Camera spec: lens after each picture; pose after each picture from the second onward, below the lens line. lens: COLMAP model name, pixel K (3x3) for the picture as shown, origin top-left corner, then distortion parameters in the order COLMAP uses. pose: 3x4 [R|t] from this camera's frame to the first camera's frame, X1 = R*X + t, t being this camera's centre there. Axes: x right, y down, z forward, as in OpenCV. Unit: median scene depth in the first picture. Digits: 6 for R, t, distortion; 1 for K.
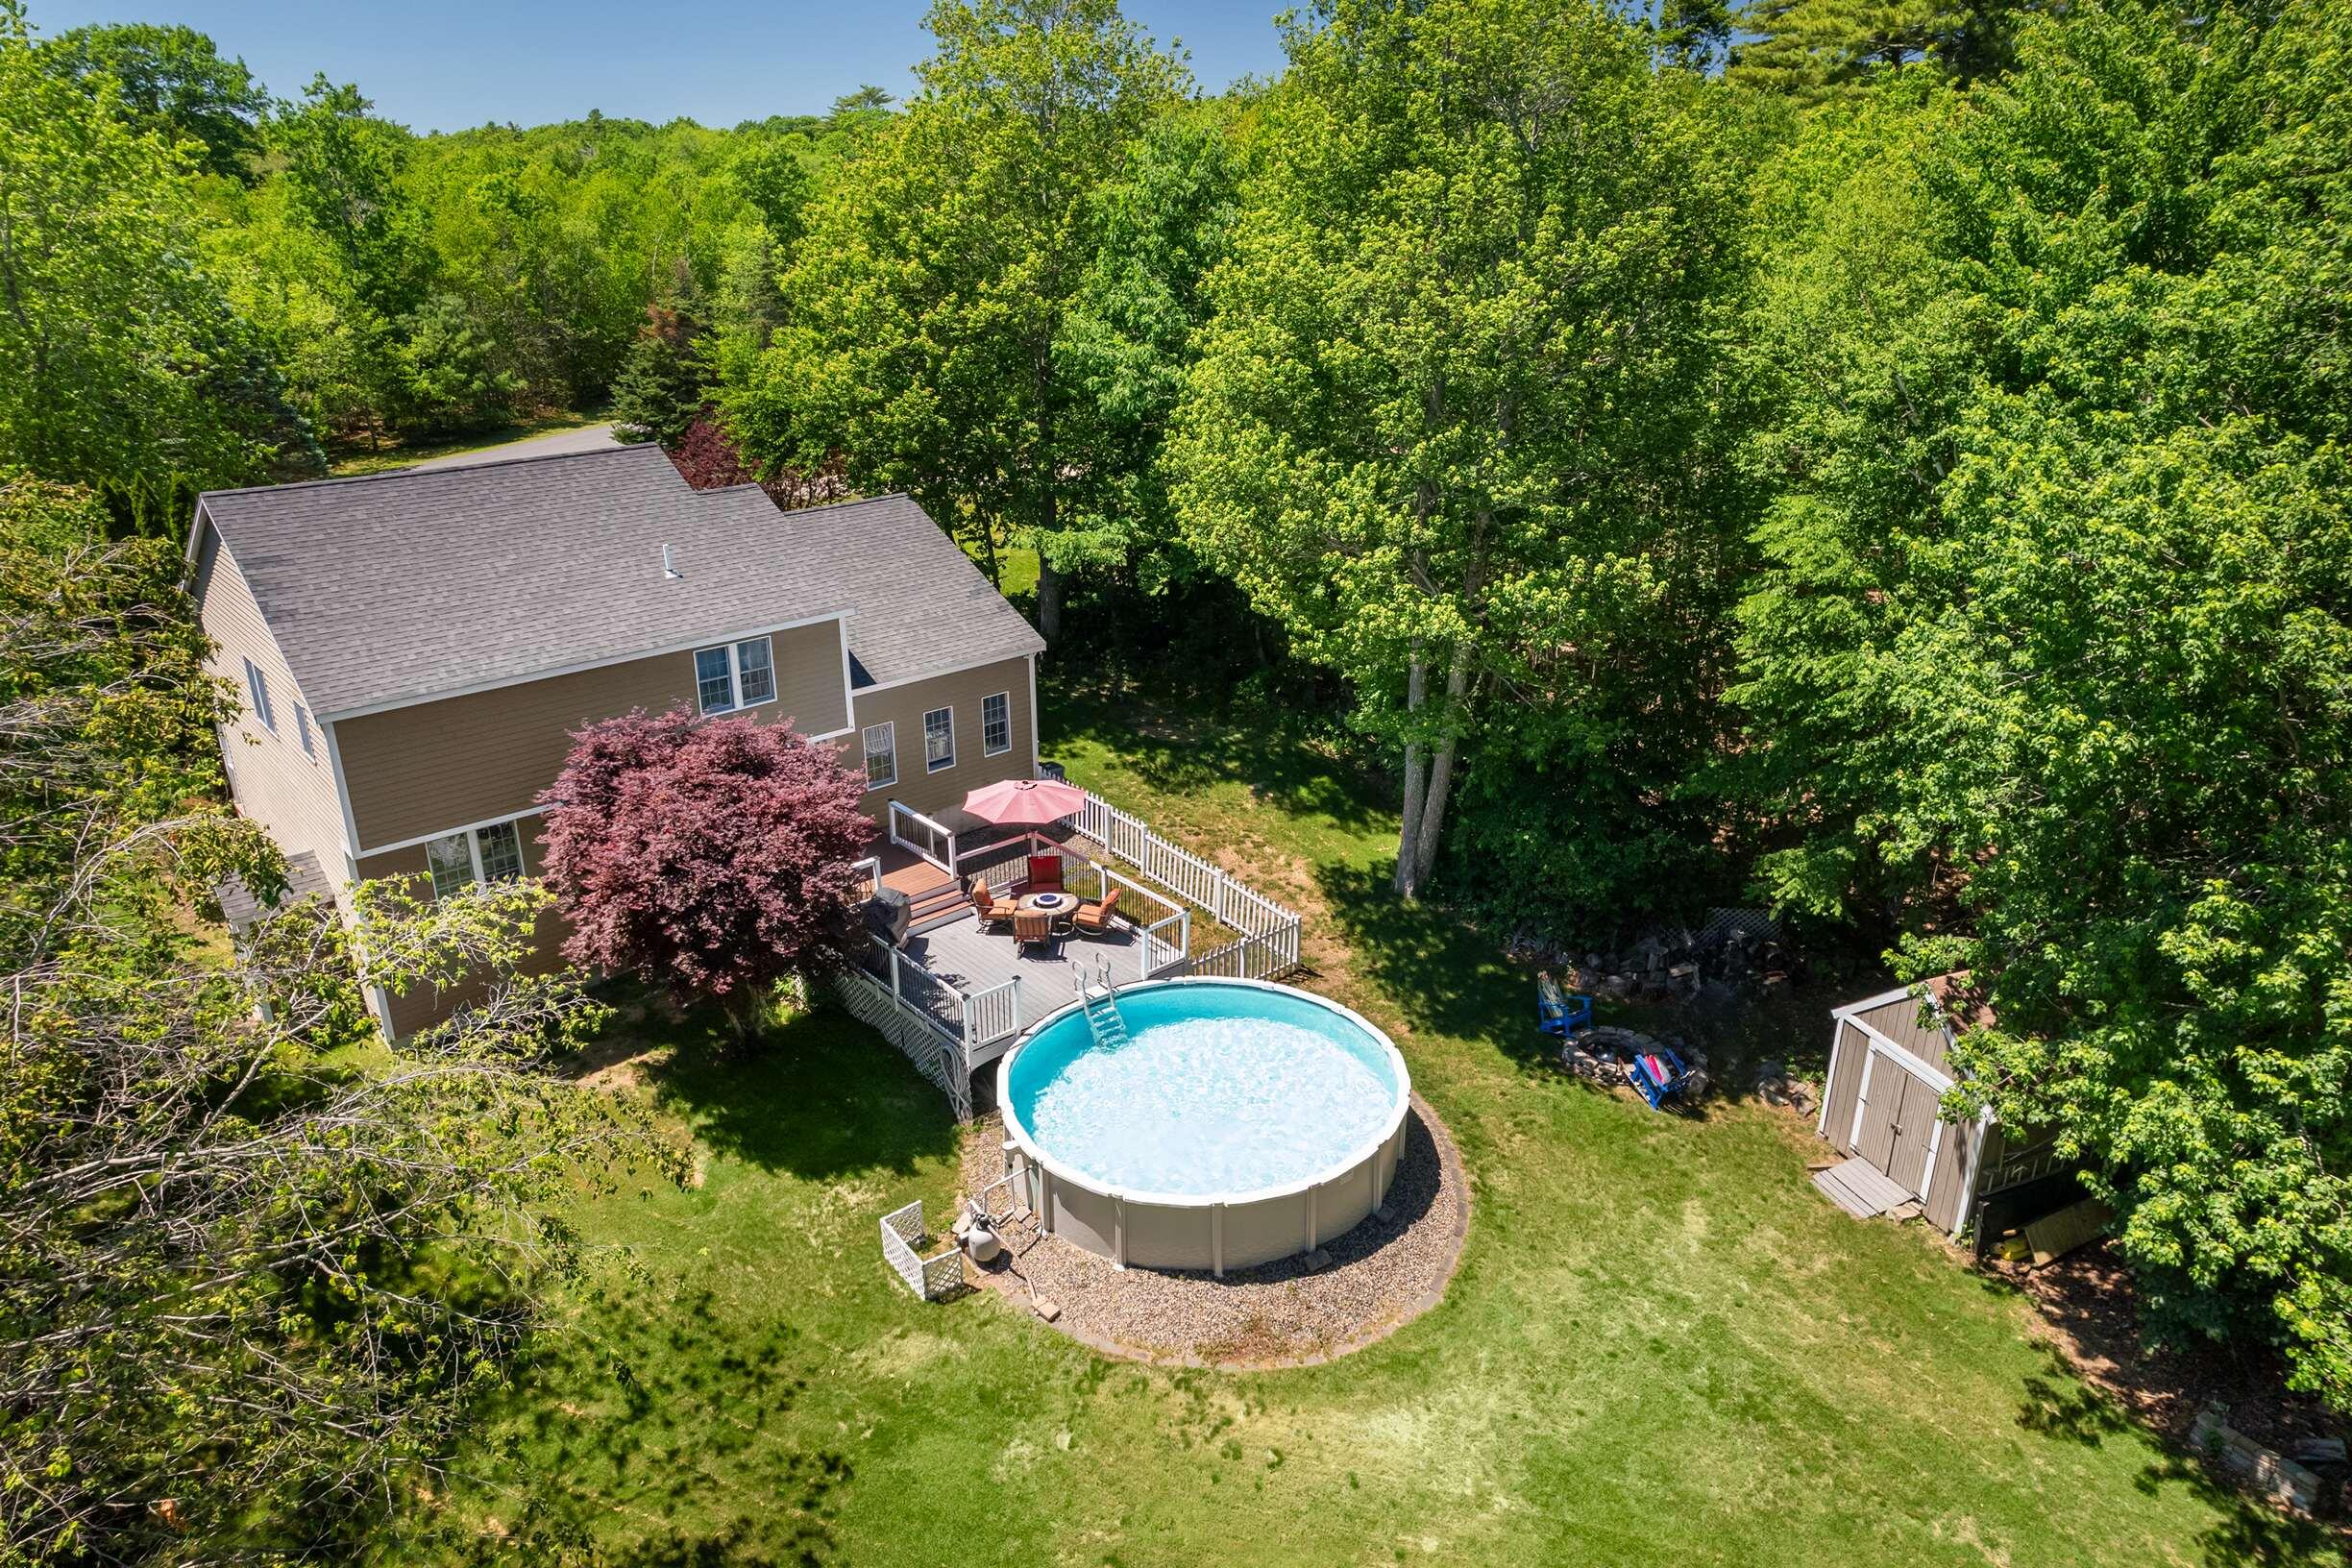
lens RADIAL K [[1491.0, 0, 1176.0], [0, 1491.0, 784.0], [0, 0, 1]] dist [-0.050168, 0.064882]
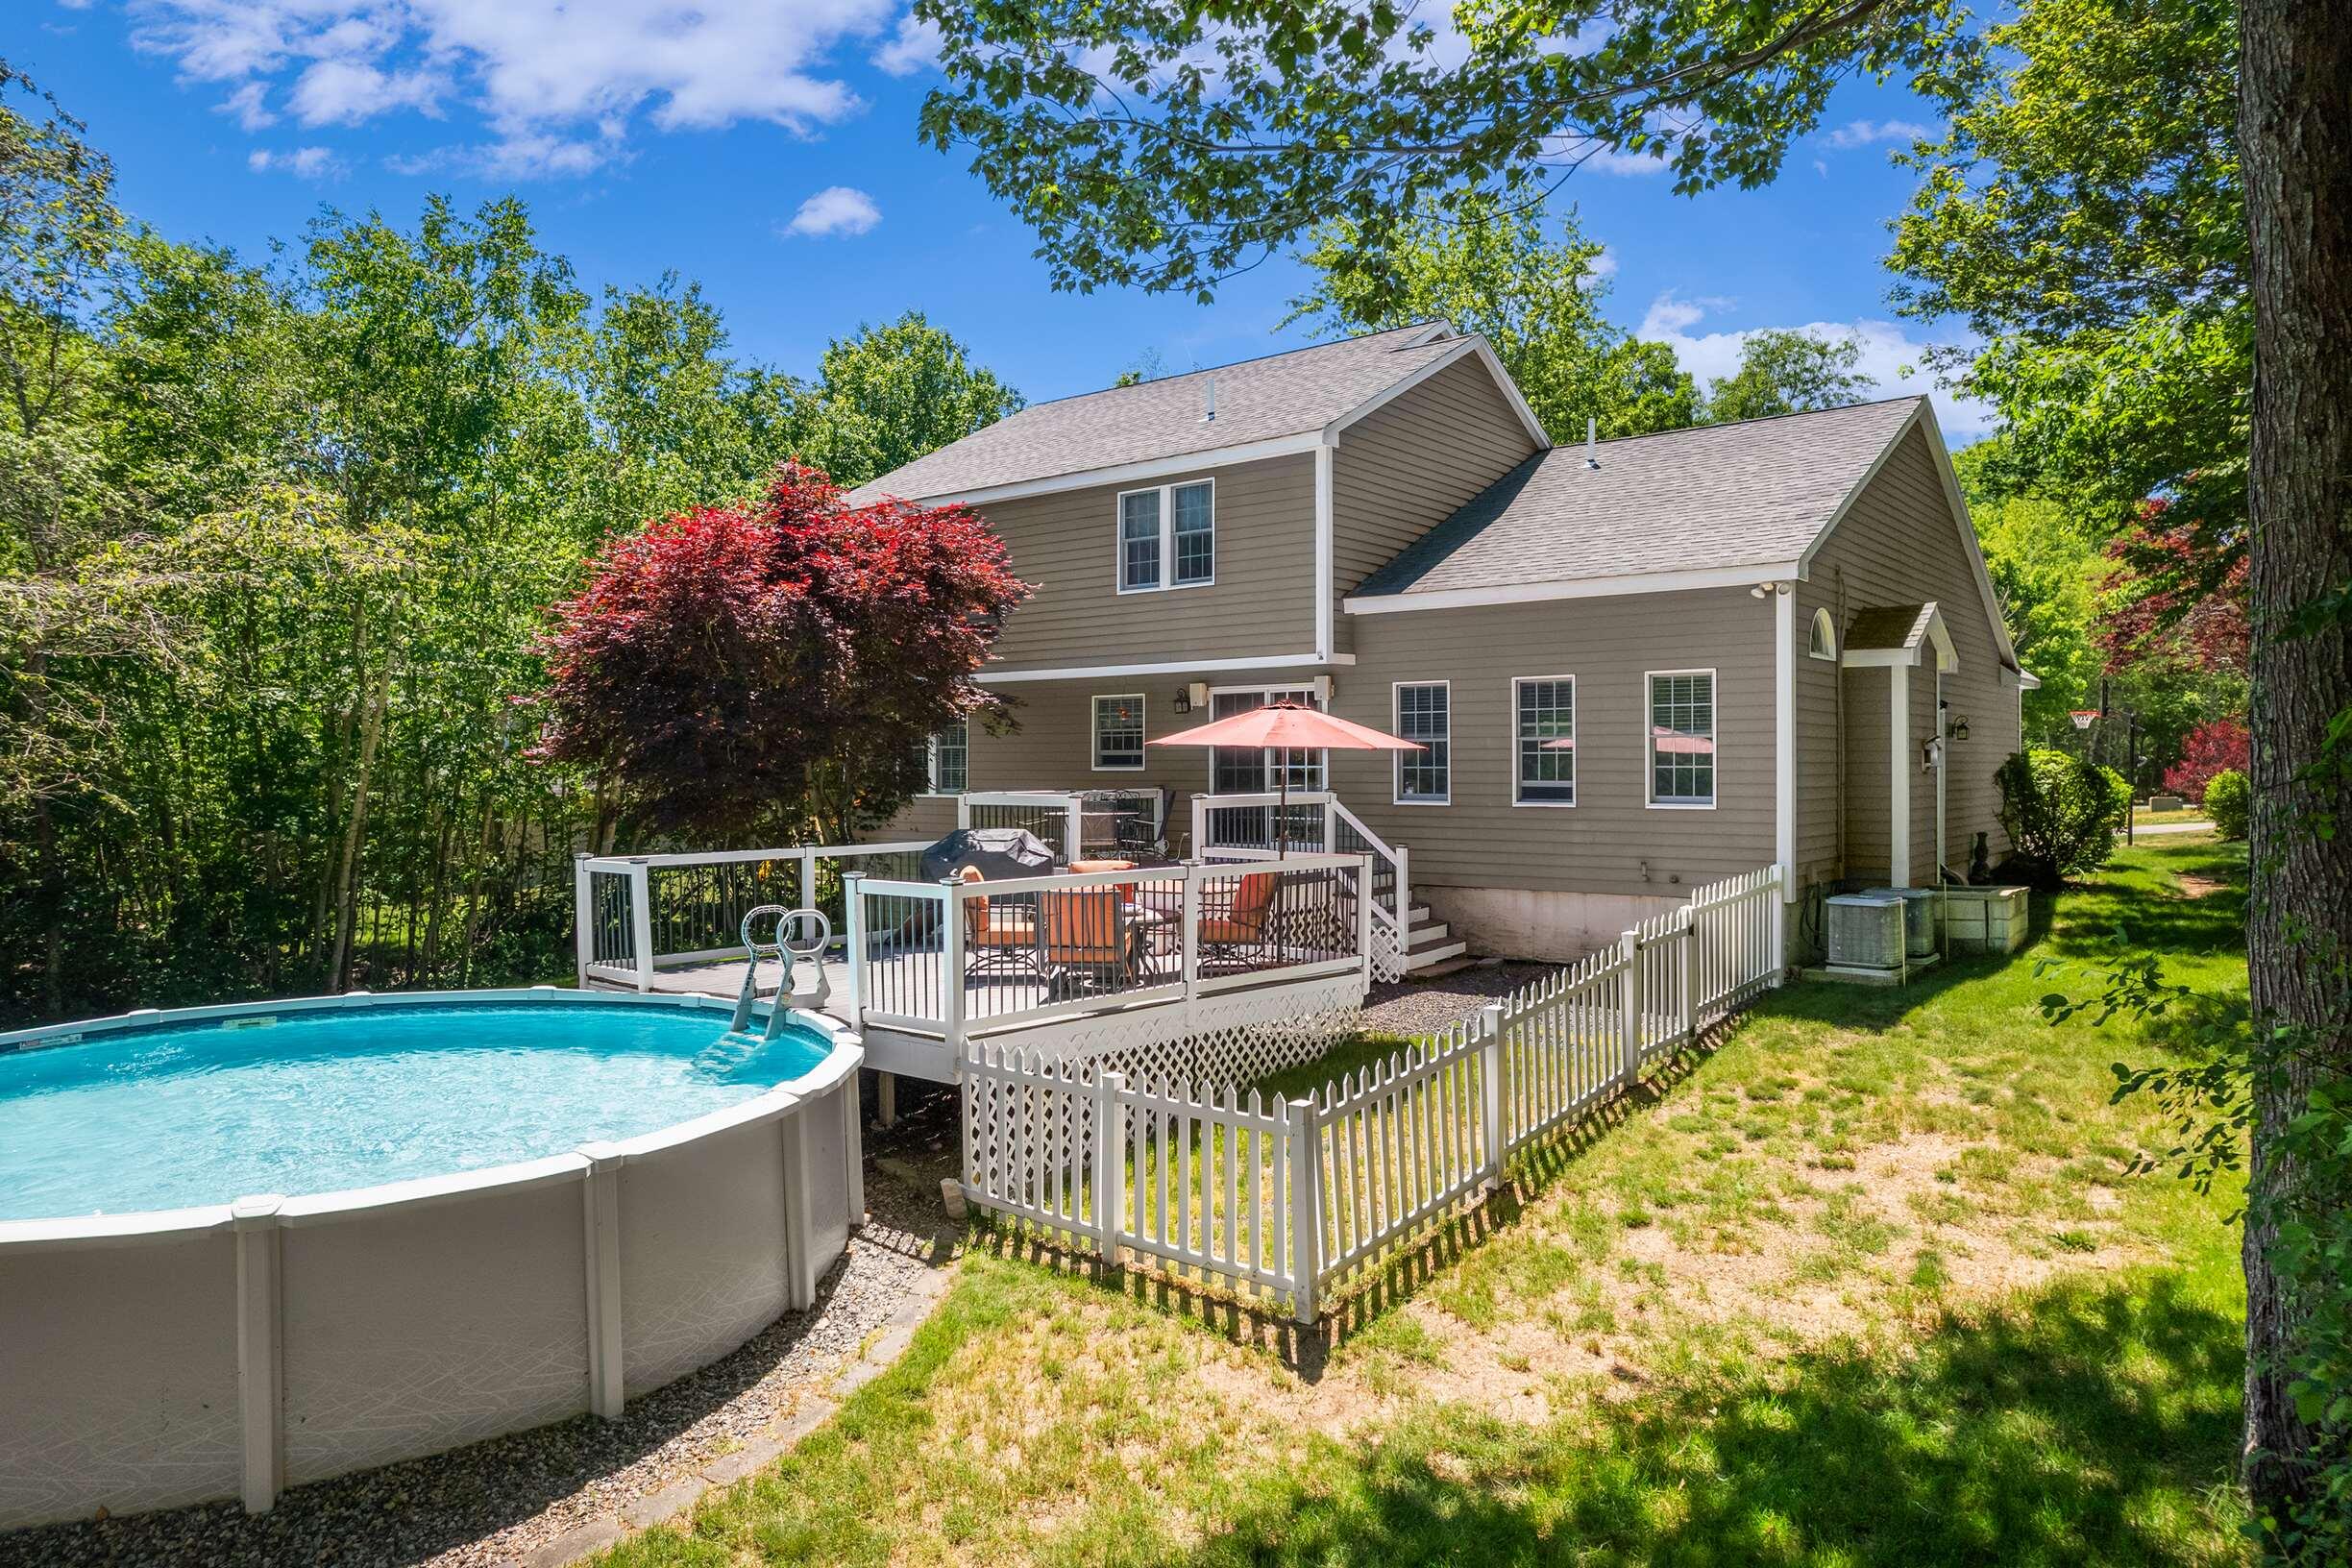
lens RADIAL K [[1491.0, 0, 1176.0], [0, 1491.0, 784.0], [0, 0, 1]] dist [-0.050168, 0.064882]
pose [[0.158509, 0.015307, -0.987239, 0.428172], [-0.361920, 0.931186, -0.043671, 0.068011], [0.918634, 0.364224, 0.153141, 1.127079]]
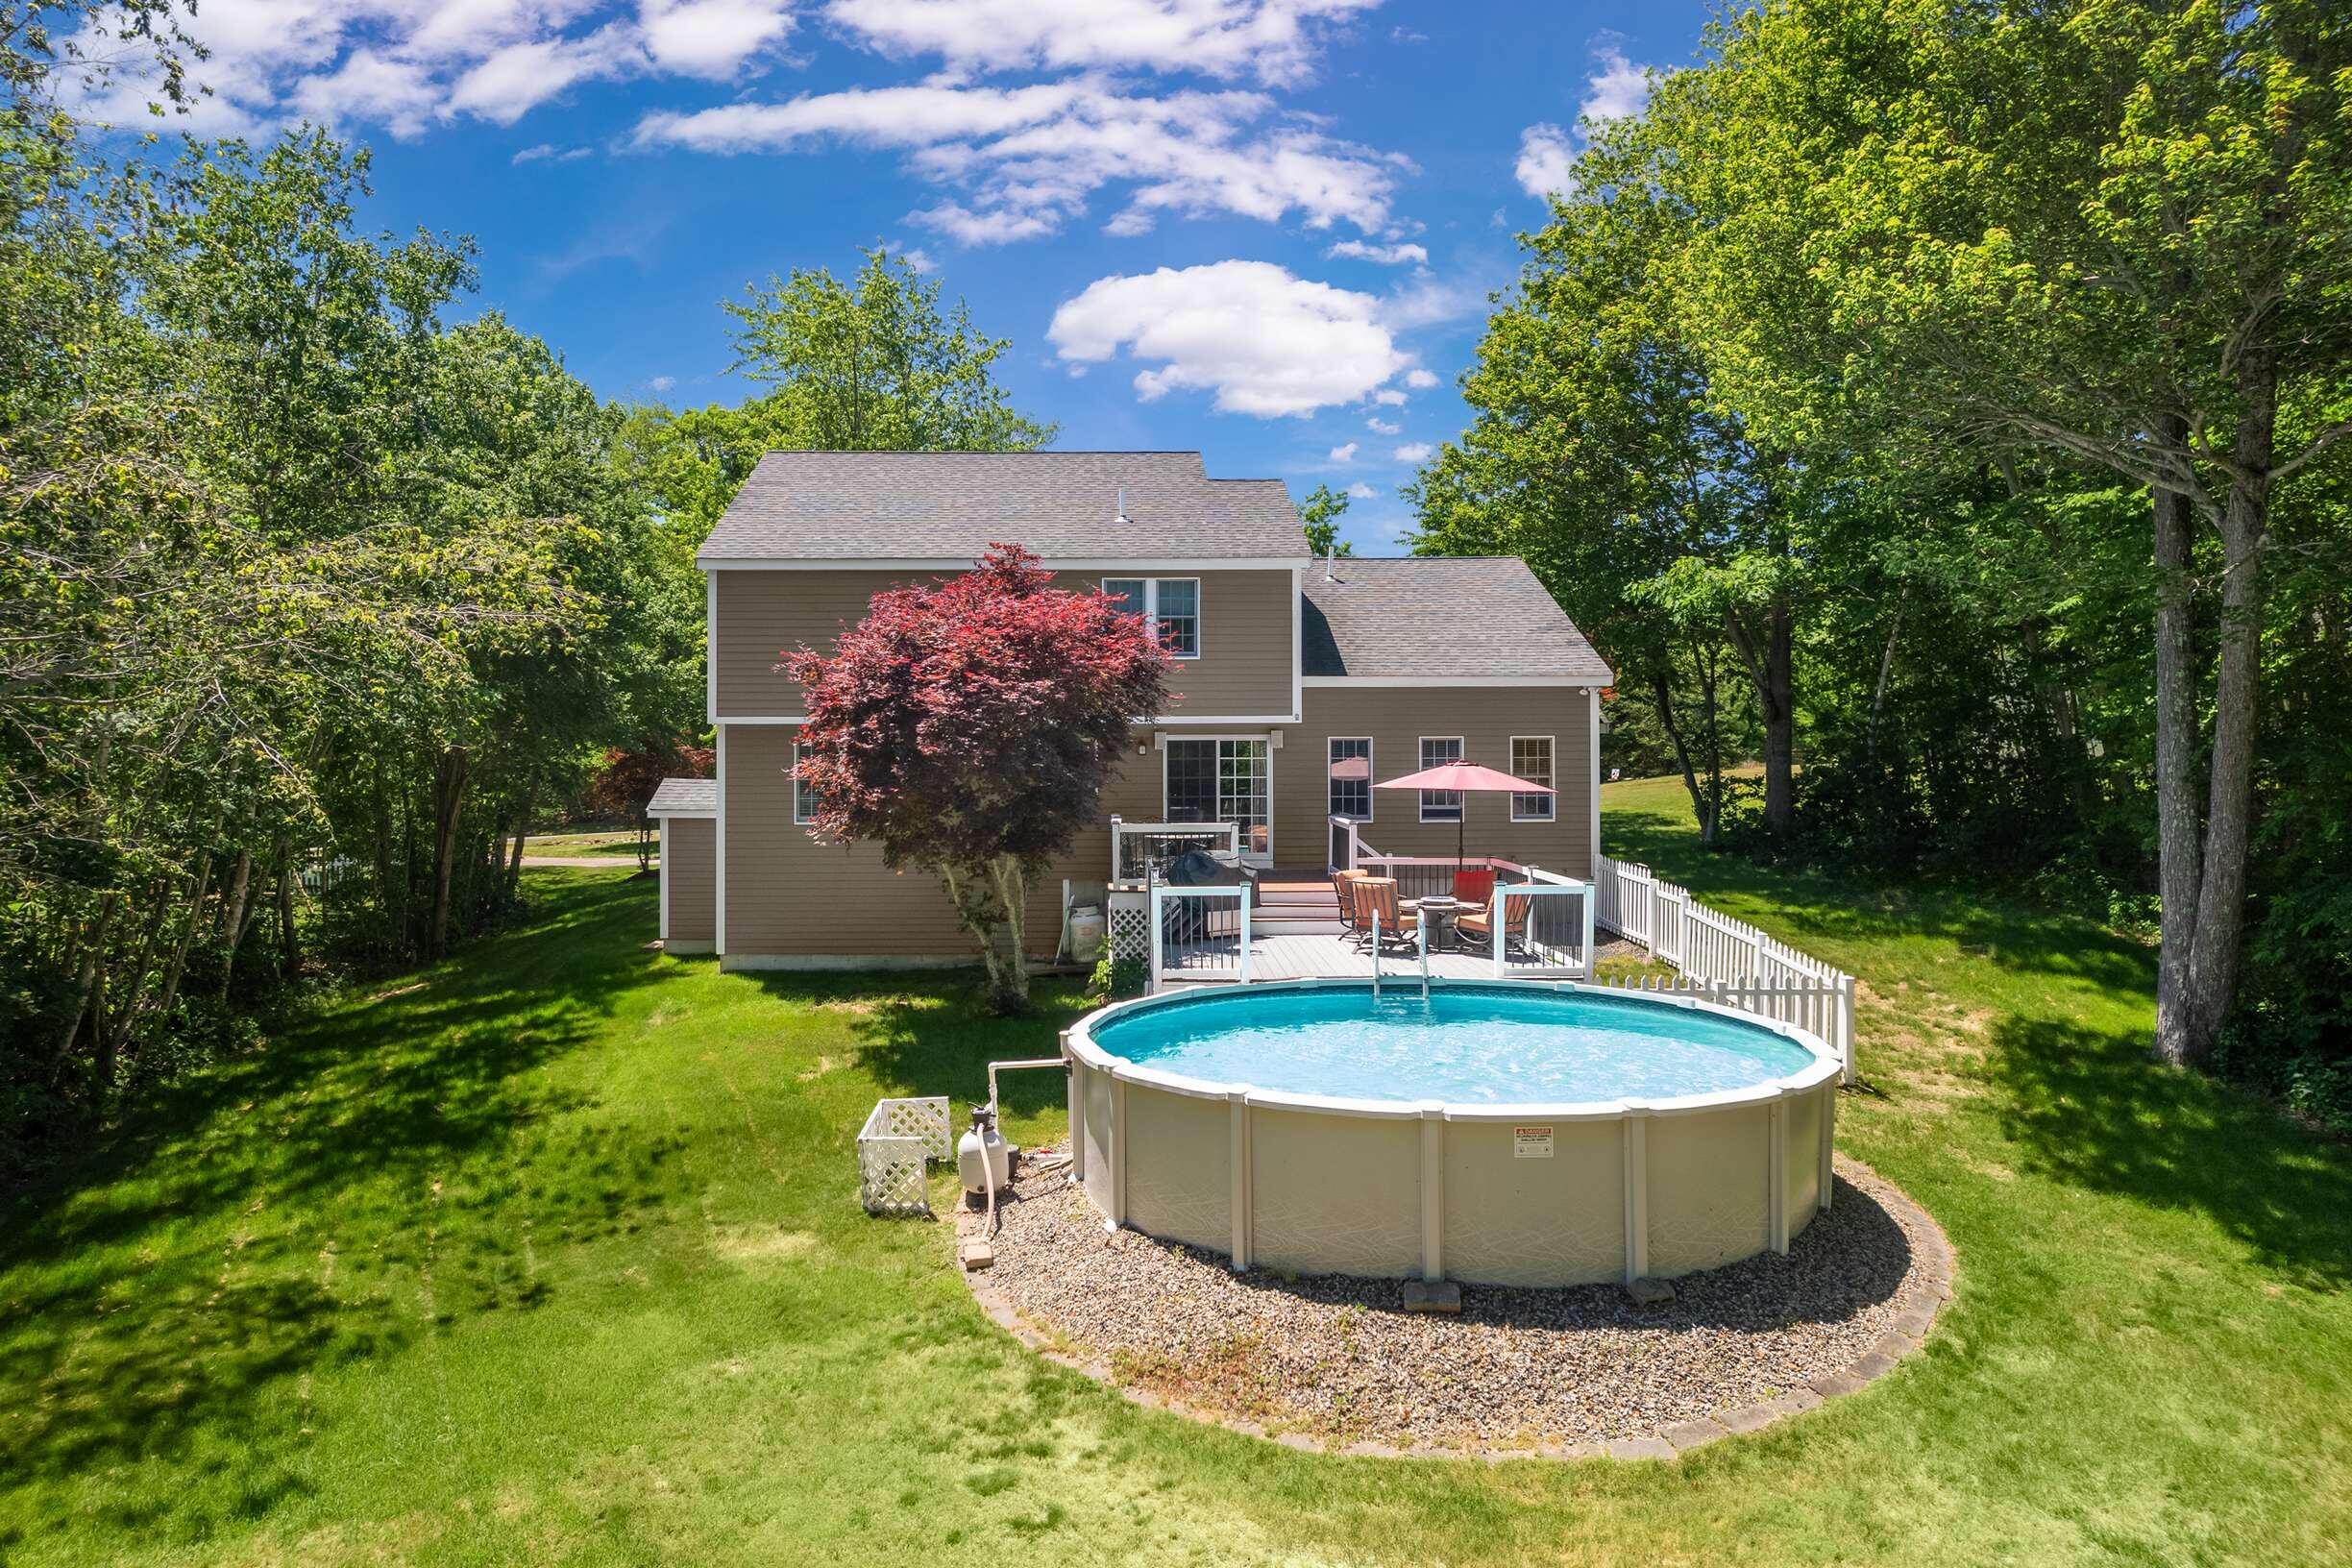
lens RADIAL K [[1531.5, 0, 1118.4], [0, 1531.5, 723.4], [0, 0, 1]] dist [-0.057360, 0.066329]
pose [[0.753479, -0.011500, -0.657371, 0.311707], [-0.242817, 0.924293, -0.294487, 0.291580], [0.610990, 0.381510, 0.693643, 0.487116]]
